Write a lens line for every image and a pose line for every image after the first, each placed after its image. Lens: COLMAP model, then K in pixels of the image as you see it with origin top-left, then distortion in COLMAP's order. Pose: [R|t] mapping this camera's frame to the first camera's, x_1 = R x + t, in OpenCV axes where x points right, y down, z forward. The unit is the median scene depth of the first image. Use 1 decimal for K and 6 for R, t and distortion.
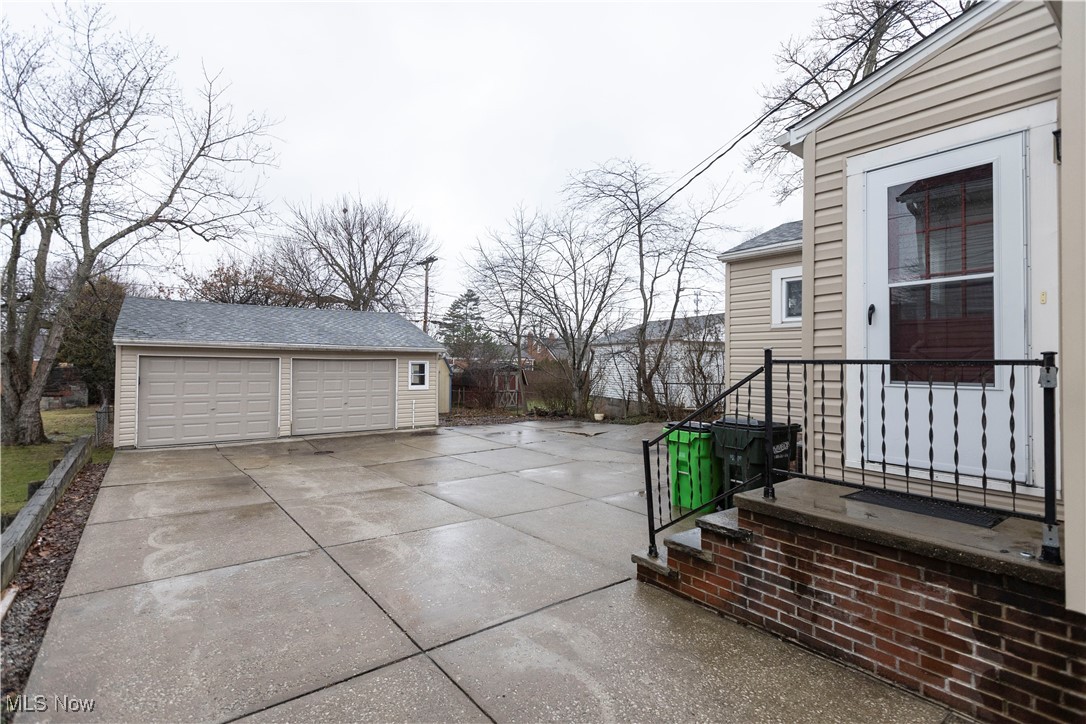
lens RADIAL K [[499.0, 0, 515.0], [0, 499.0, 352.4], [0, 0, 1]] dist [0.008504, -0.000445]
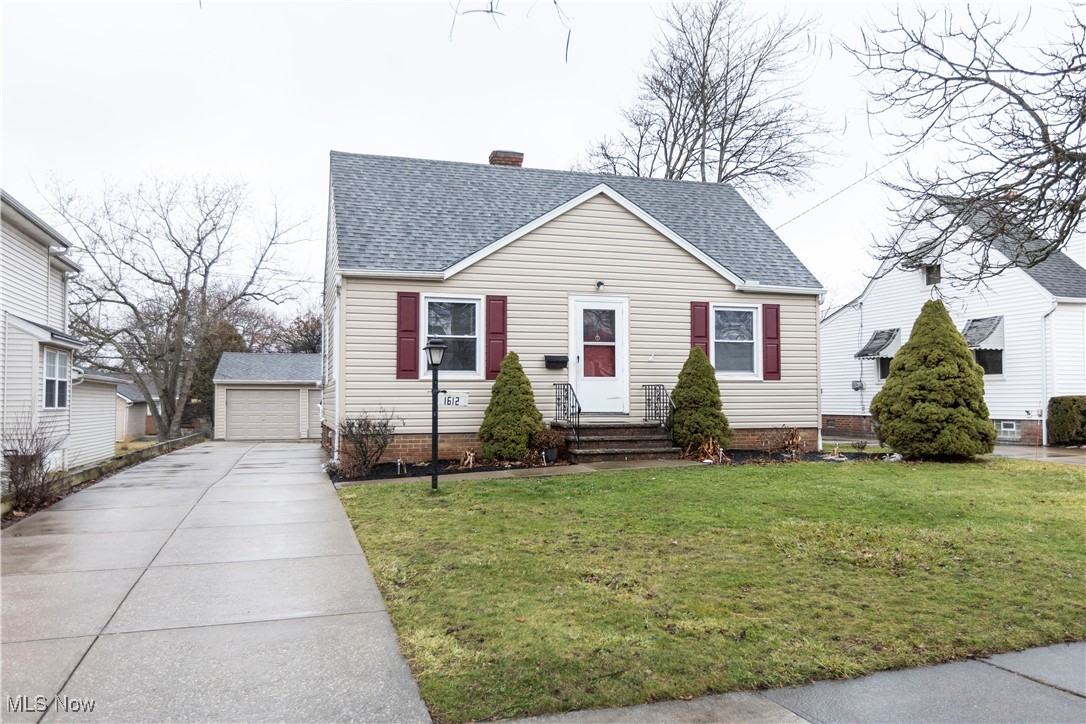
lens RADIAL K [[804.5, 0, 546.9], [0, 804.5, 366.6], [0, 0, 1]] dist [0.004245, -0.000277]
pose [[0.948395, -0.027419, -0.315904, 0.799395], [0.020137, 0.999451, -0.026293, 0.017014], [0.316452, 0.018575, 0.948427, -0.874241]]
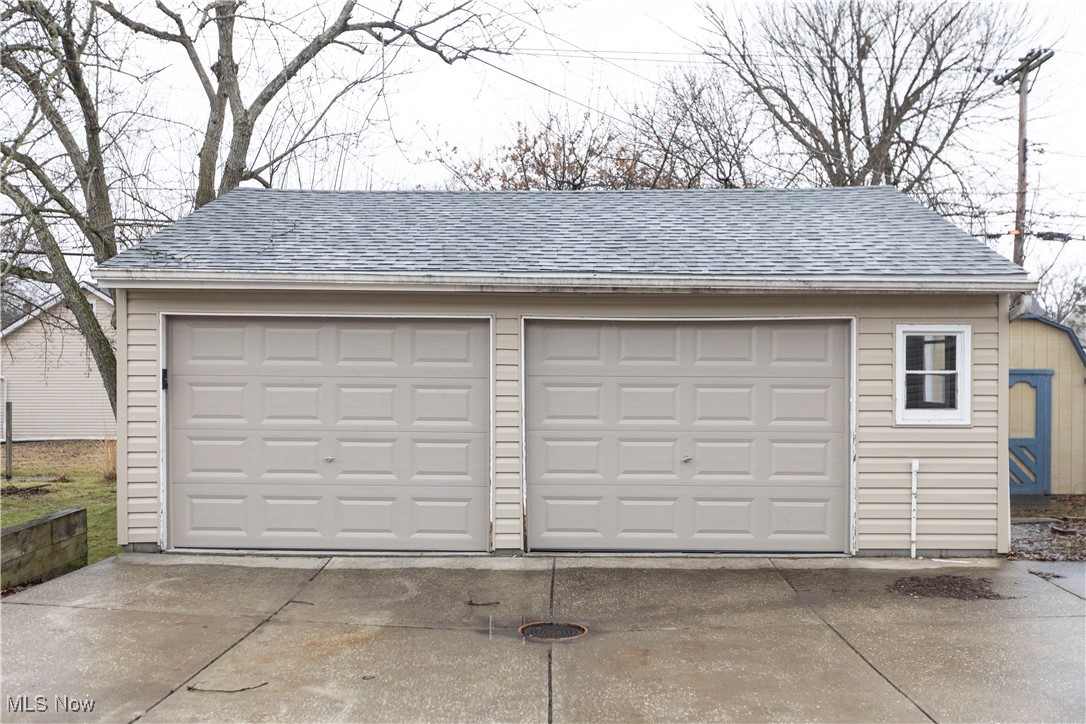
lens RADIAL K [[1069.9, 0, 545.4], [0, 1069.9, 366.5], [0, 0, 1]] dist [-0.019347, 0.000000]
pose [[0.811967, 0.000532, -0.583703, -0.013064], [0.015416, 0.999631, 0.022356, 0.020349], [0.583500, -0.027150, 0.811659, 0.316759]]
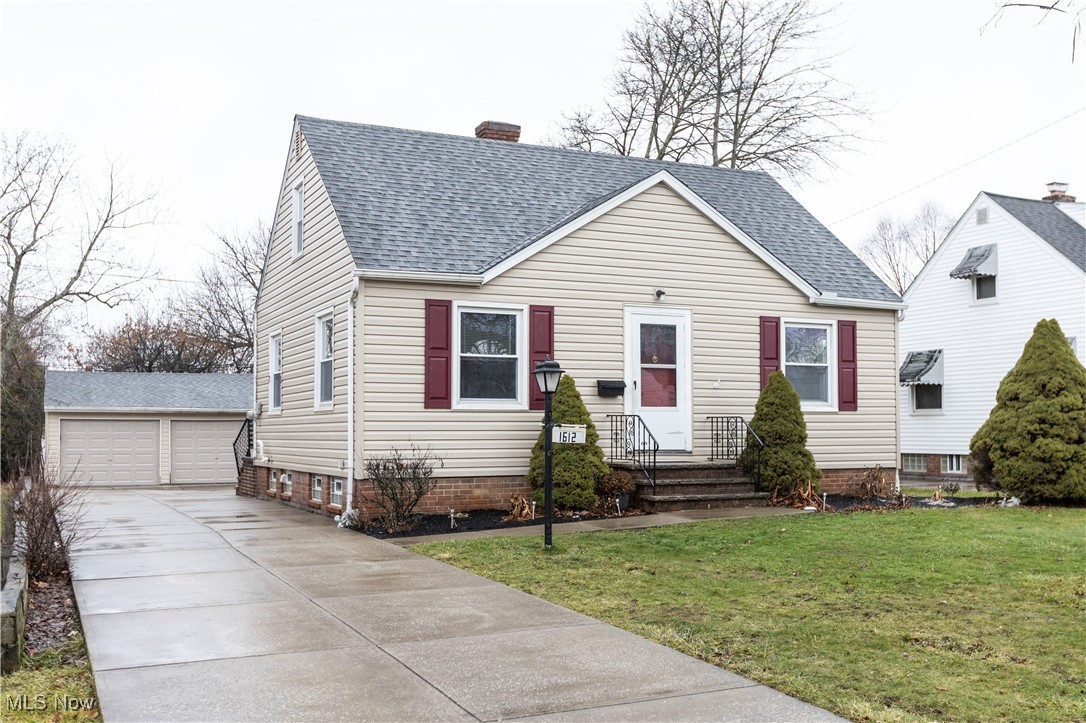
lens RADIAL K [[1027.4, 0, 522.2], [0, 1027.4, 399.1], [0, 0, 1]] dist [0.000672, 0.000000]
pose [[0.980769, -0.020408, -0.194101, 0.645369], [0.017652, 0.999717, -0.015921, 0.012151], [0.194371, 0.012188, 0.980852, -0.941561]]
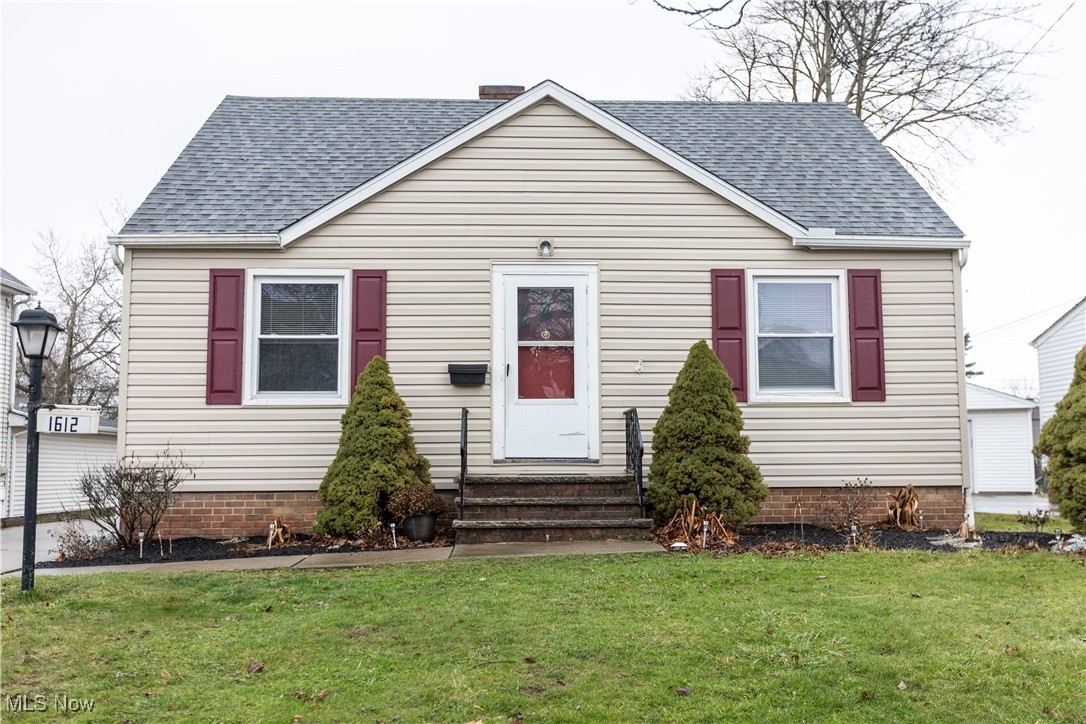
lens RADIAL K [[922.6, 0, 552.6], [0, 922.6, 380.7], [0, 0, 1]] dist [-0.004403, 0.000440]
pose [[0.841334, -0.065591, -0.536521, 0.896936], [0.026298, 0.996402, -0.080574, 0.041441], [0.539875, 0.053681, 0.840032, -0.549709]]
